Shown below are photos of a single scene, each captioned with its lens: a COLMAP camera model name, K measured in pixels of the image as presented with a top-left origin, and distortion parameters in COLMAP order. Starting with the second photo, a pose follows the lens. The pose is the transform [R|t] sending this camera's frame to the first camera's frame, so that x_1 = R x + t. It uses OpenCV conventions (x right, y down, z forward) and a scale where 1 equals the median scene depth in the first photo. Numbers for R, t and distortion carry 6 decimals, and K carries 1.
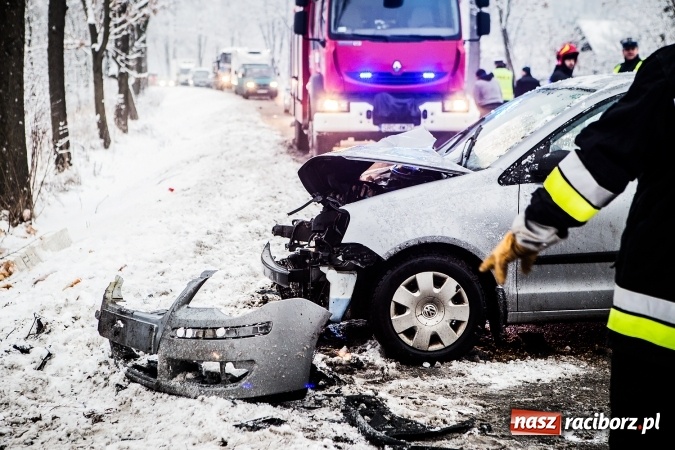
lens RADIAL K [[1289.4, 0, 356.1], [0, 1289.4, 192.2], [0, 0, 1]] dist [0.213926, 0.000000]
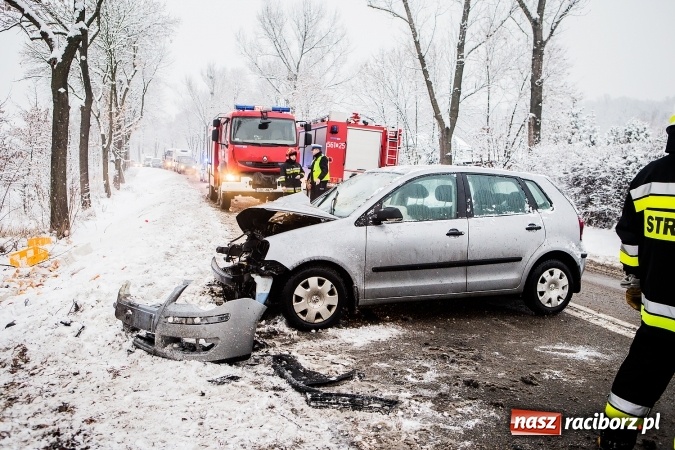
lens RADIAL K [[609.5, 0, 347.8], [0, 609.5, 213.9], [0, 0, 1]] dist [-0.065581, 0.076555]
pose [[0.981719, 0.014587, 0.189775, -0.054718], [-0.012460, 0.999846, -0.012395, -0.012054], [-0.189927, 0.009803, 0.981749, 0.196734]]
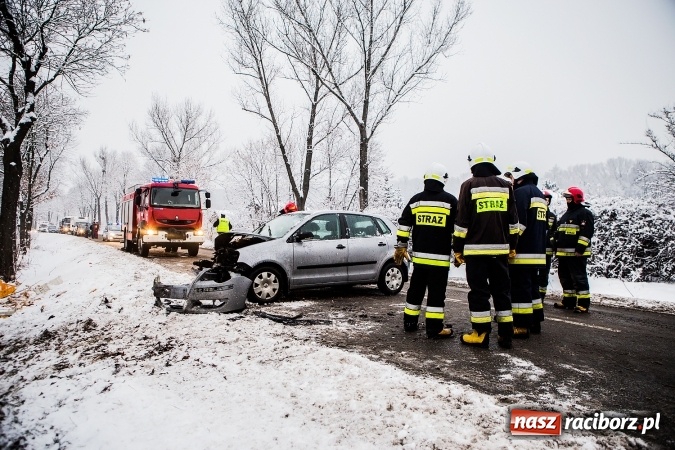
lens RADIAL K [[476.1, 0, 351.6], [0, 476.1, 222.1], [0, 0, 1]] dist [-0.079366, 0.049752]
pose [[0.887748, 0.022008, 0.459803, -0.261829], [0.030258, 0.993907, -0.105992, 0.067824], [-0.459333, 0.108007, 0.881673, -0.043520]]
